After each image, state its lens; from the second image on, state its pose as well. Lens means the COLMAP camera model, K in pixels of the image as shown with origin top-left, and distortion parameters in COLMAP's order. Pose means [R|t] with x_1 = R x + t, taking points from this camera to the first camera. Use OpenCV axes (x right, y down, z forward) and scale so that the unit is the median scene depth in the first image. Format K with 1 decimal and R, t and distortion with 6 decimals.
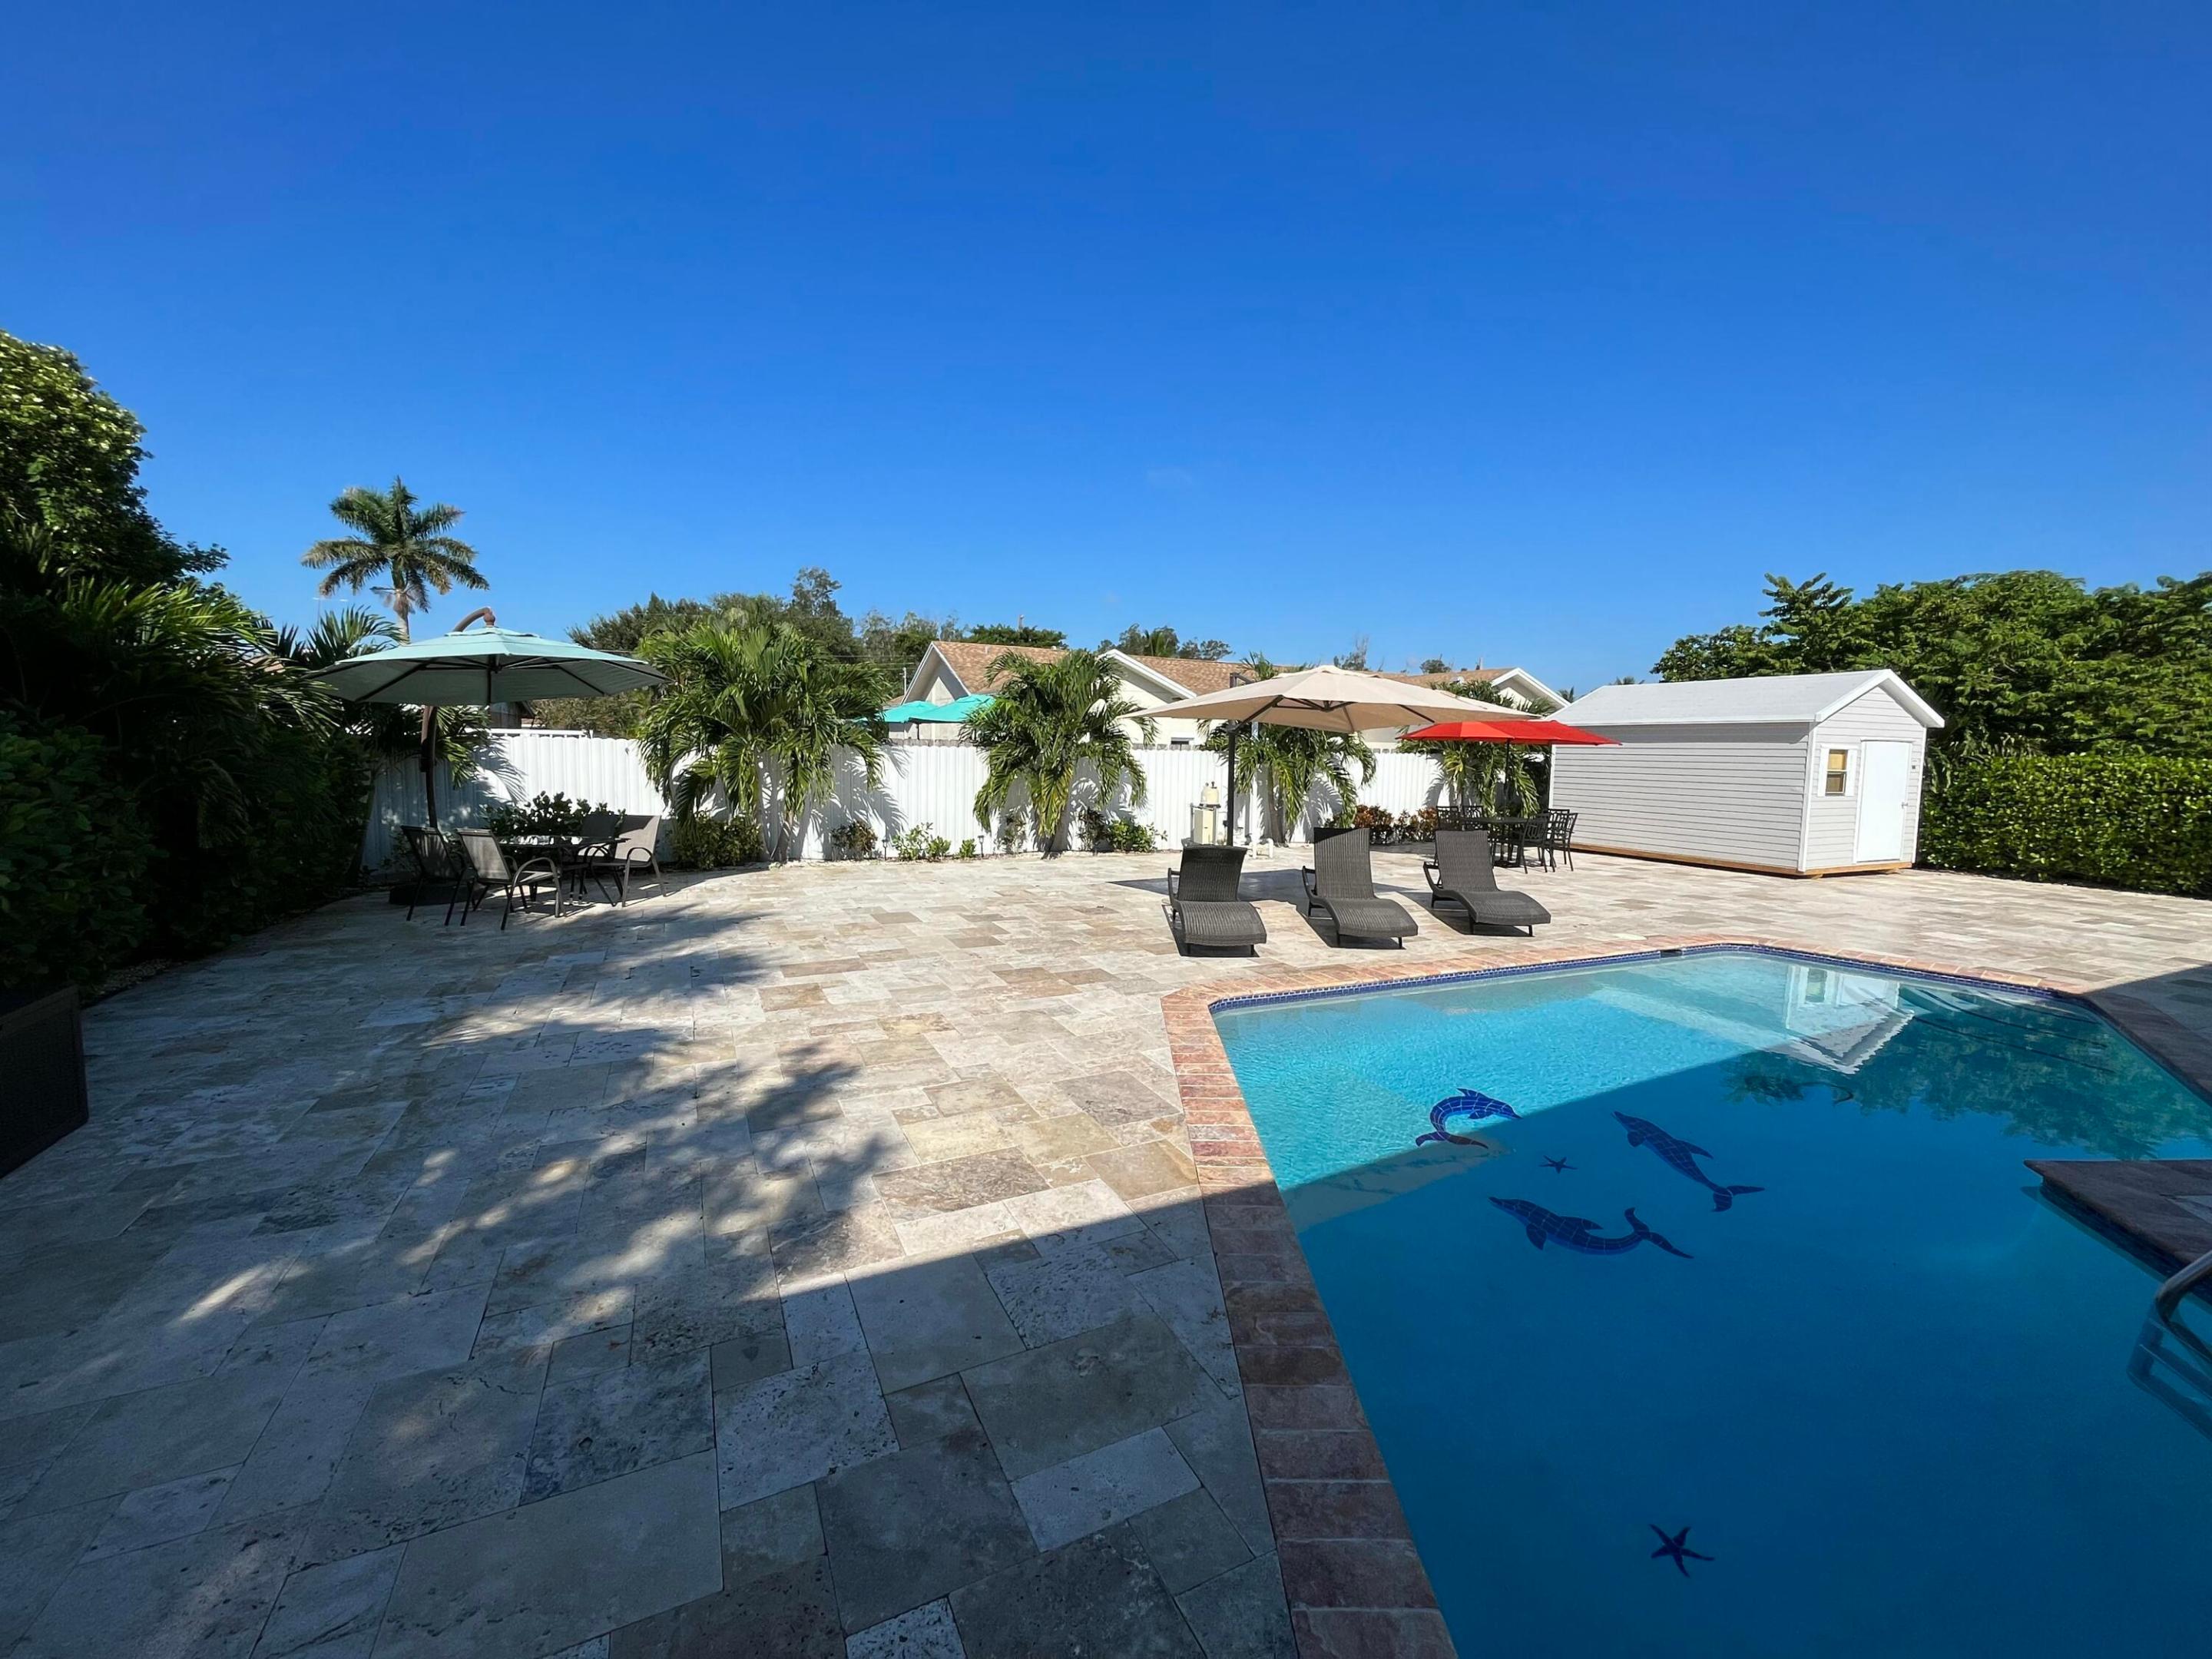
lens RADIAL K [[895.4, 0, 1106.0], [0, 895.4, 829.5], [0, 0, 1]] dist [-0.000588, -0.000055]
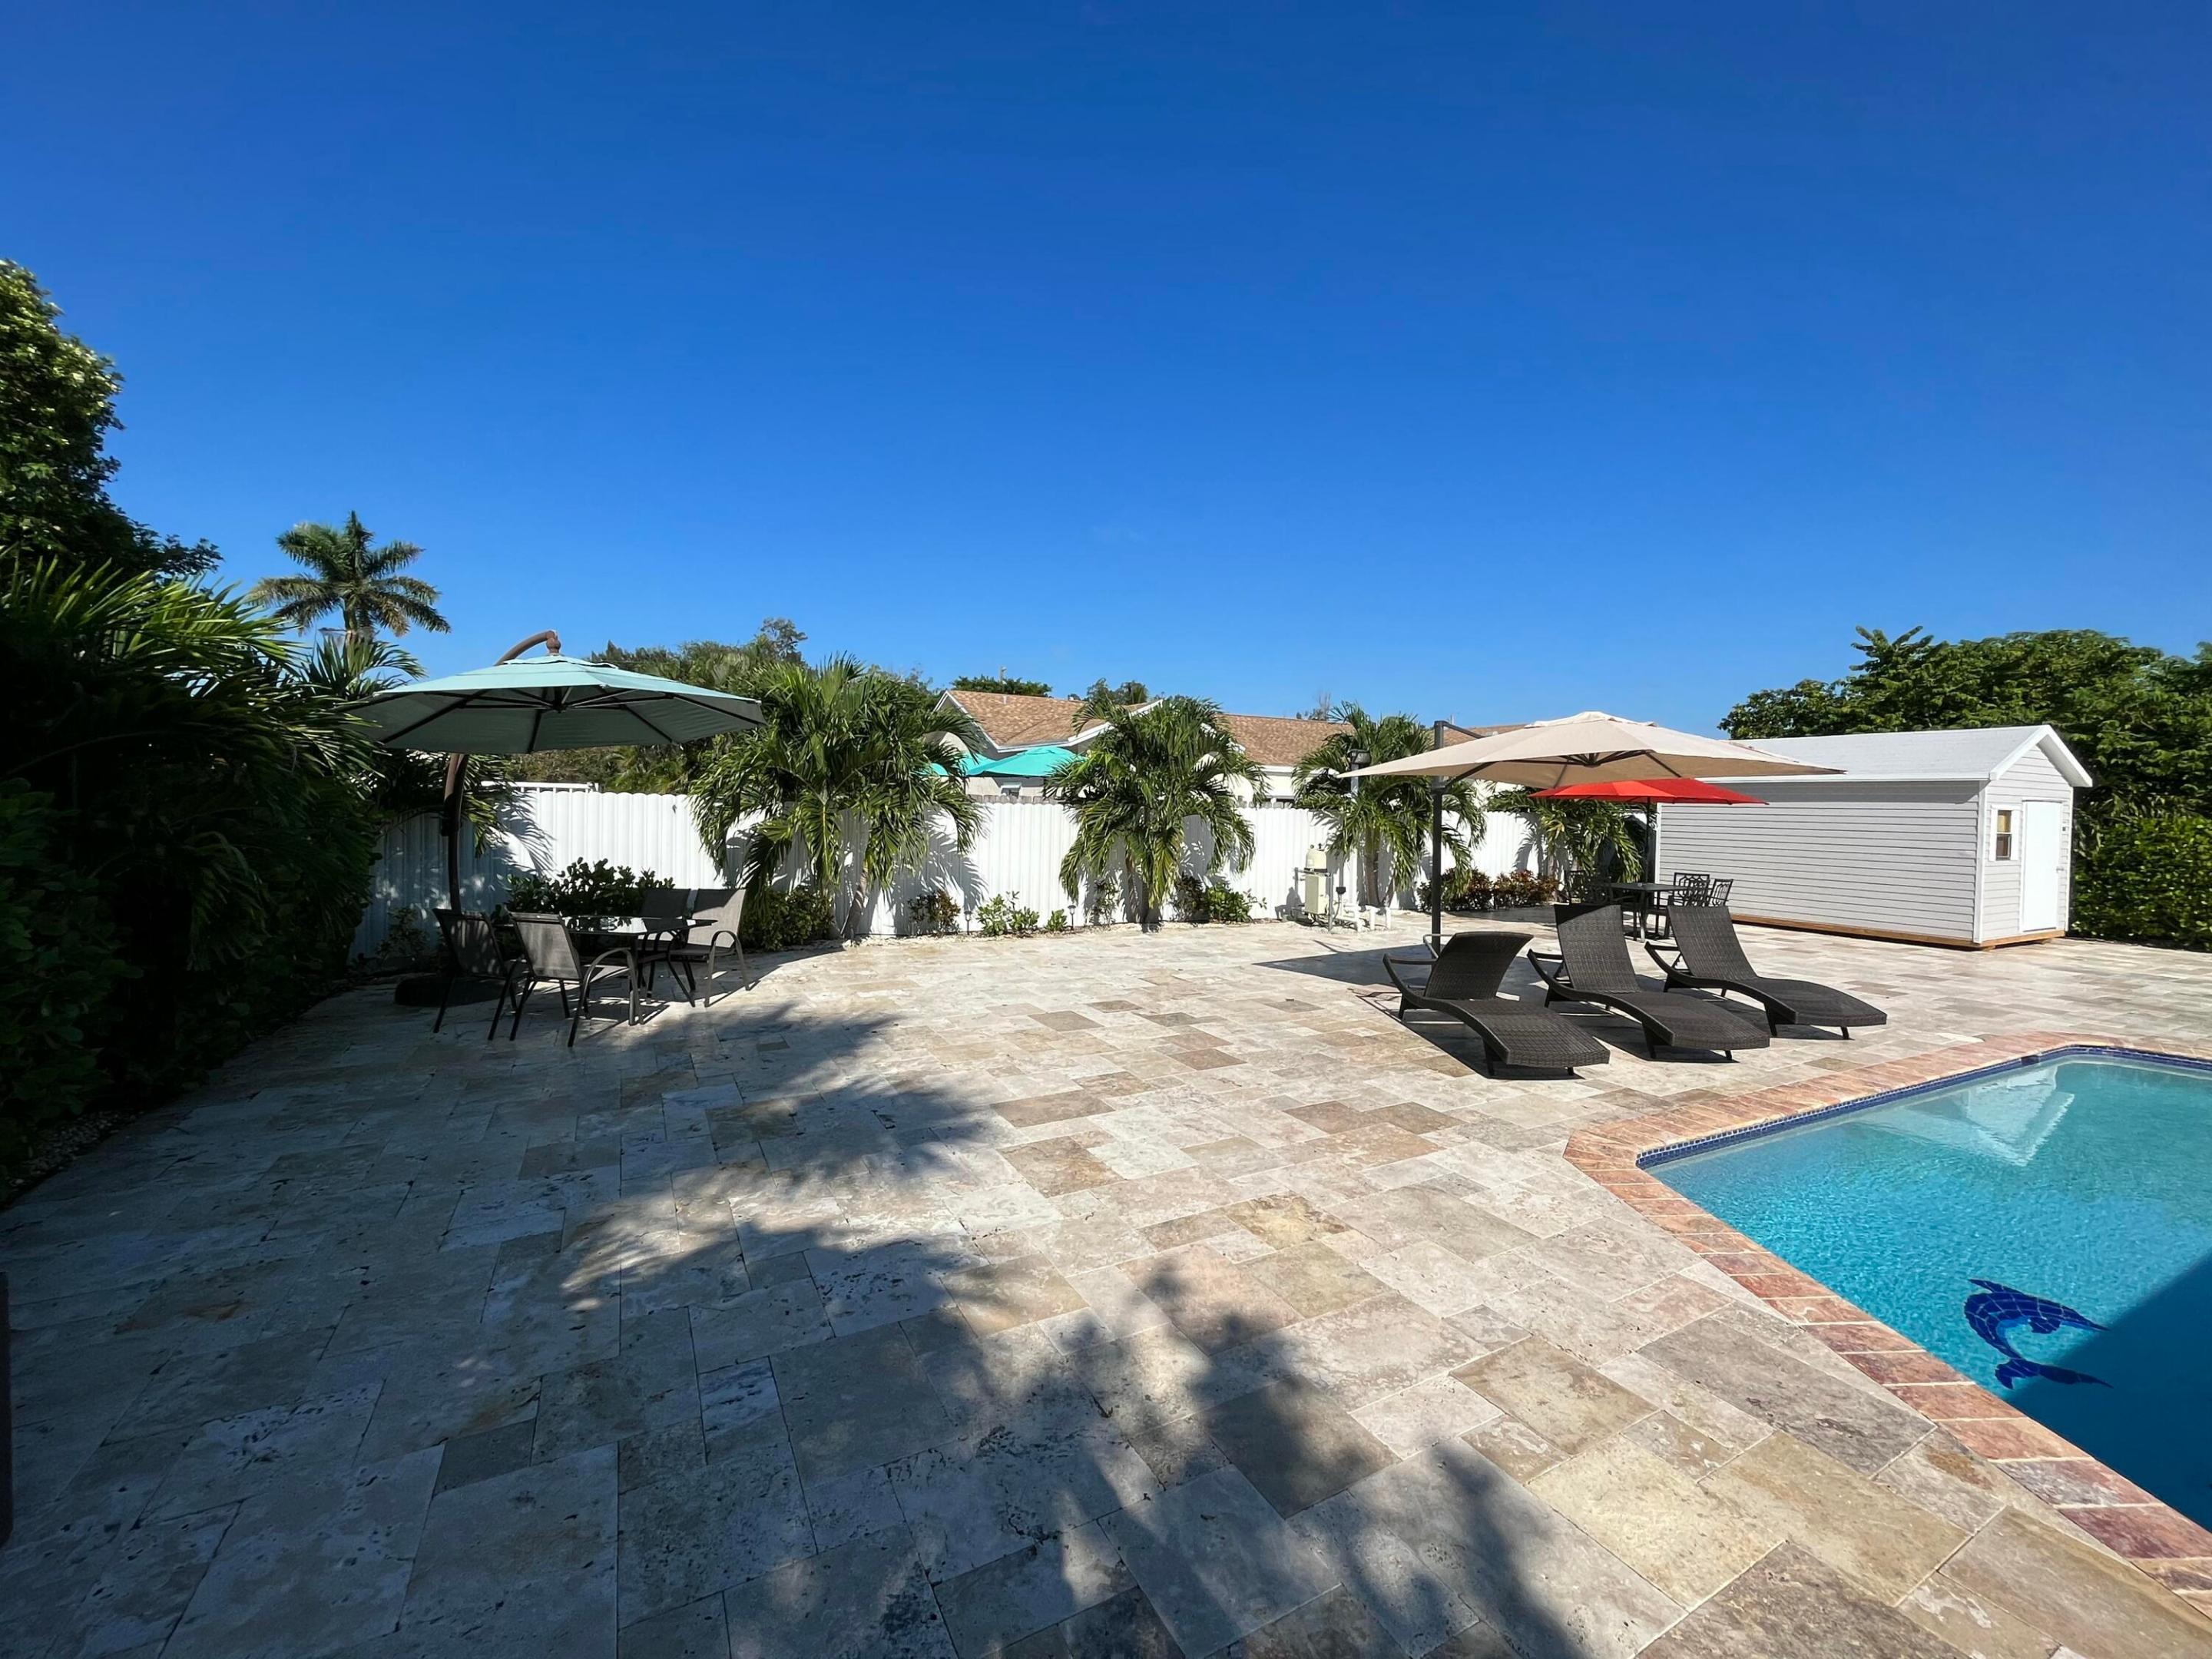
lens RADIAL K [[895.4, 0, 1106.0], [0, 895.4, 829.5], [0, 0, 1]] dist [-0.000588, -0.000055]
pose [[0.998603, 0.001592, 0.052820, -0.187046], [0.001566, 0.998215, -0.059699, -0.018571], [-0.052821, 0.059698, 0.996818, 0.149521]]
